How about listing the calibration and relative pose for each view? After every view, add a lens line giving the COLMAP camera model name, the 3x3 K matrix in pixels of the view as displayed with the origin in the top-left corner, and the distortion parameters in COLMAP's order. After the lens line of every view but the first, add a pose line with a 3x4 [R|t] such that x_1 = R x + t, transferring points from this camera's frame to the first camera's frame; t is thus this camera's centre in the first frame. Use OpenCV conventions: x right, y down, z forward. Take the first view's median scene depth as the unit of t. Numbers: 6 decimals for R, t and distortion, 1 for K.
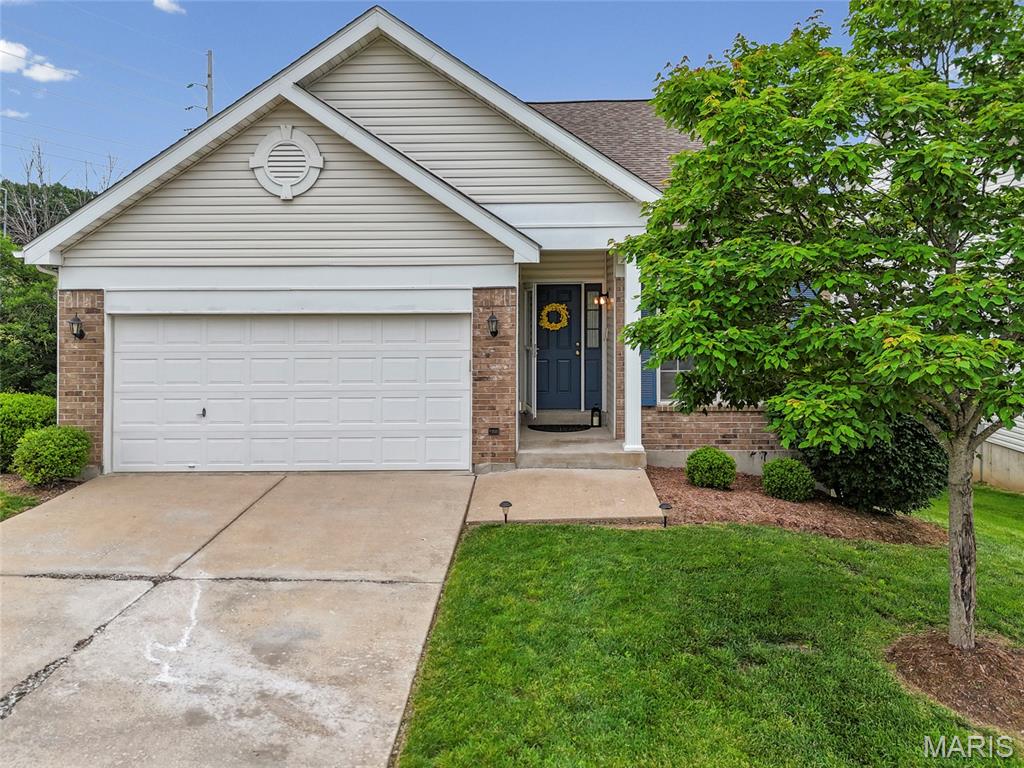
lens RADIAL K [[803.6, 0, 511.6], [0, 803.6, 304.2], [0, 0, 1]] dist [0.028141, -0.008287]
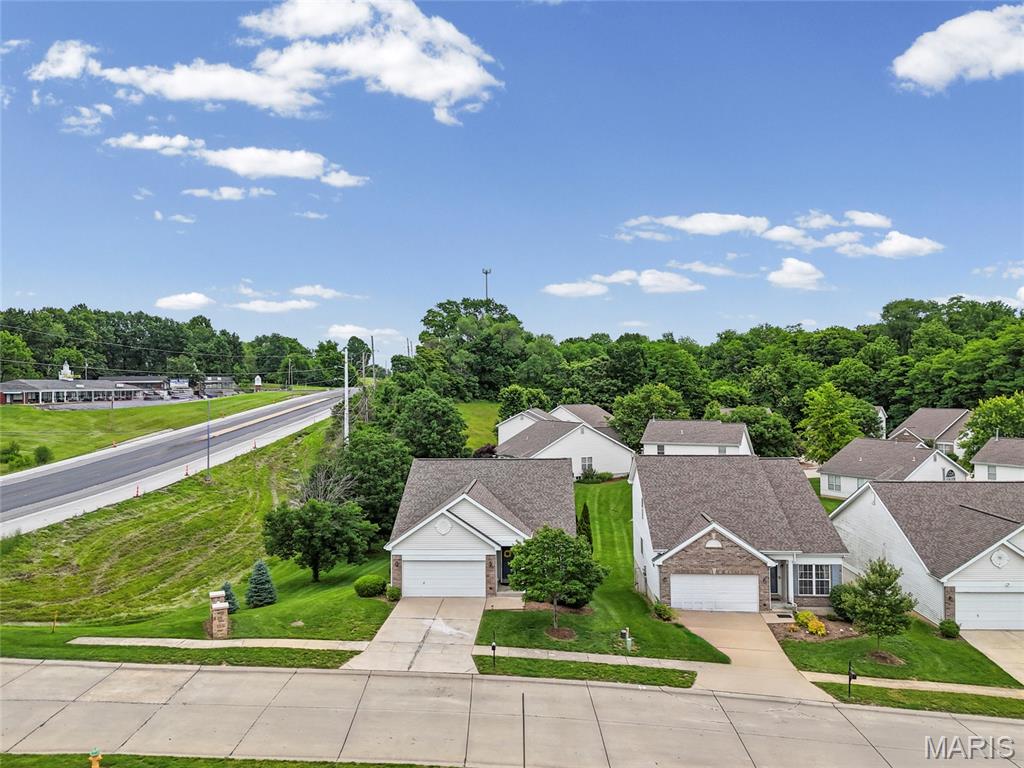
lens RADIAL K [[806.5, 0, 512.0], [0, 806.5, 384.0], [0, 0, 1]] dist [0.047242, -0.003799]
pose [[0.999685, 0.002102, -0.025016, 0.202475], [-0.002004, 0.999990, 0.003933, -0.969244], [0.025024, -0.003881, 0.999679, -3.388806]]
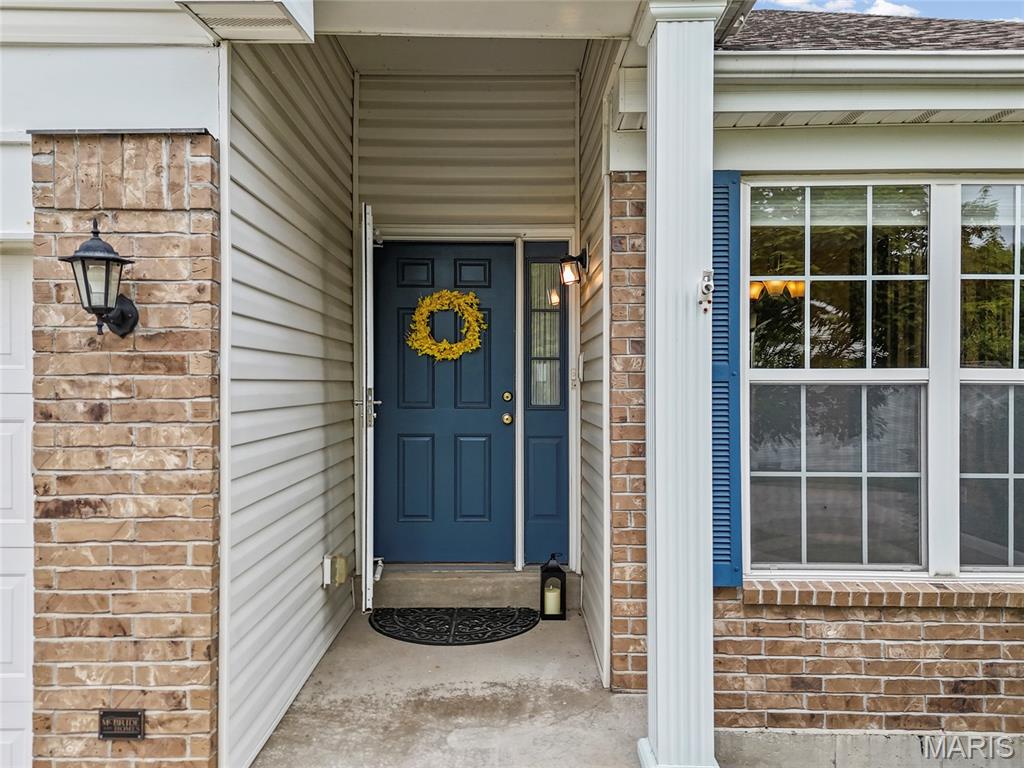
lens RADIAL K [[806.5, 0, 512.0], [0, 806.5, 384.0], [0, 0, 1]] dist [0.047242, -0.003799]
pose [[0.999407, 0.009235, 0.033170, 0.087816], [-0.009157, 0.999955, -0.002524, 0.054396], [-0.033192, 0.002219, 0.999447, 0.745430]]
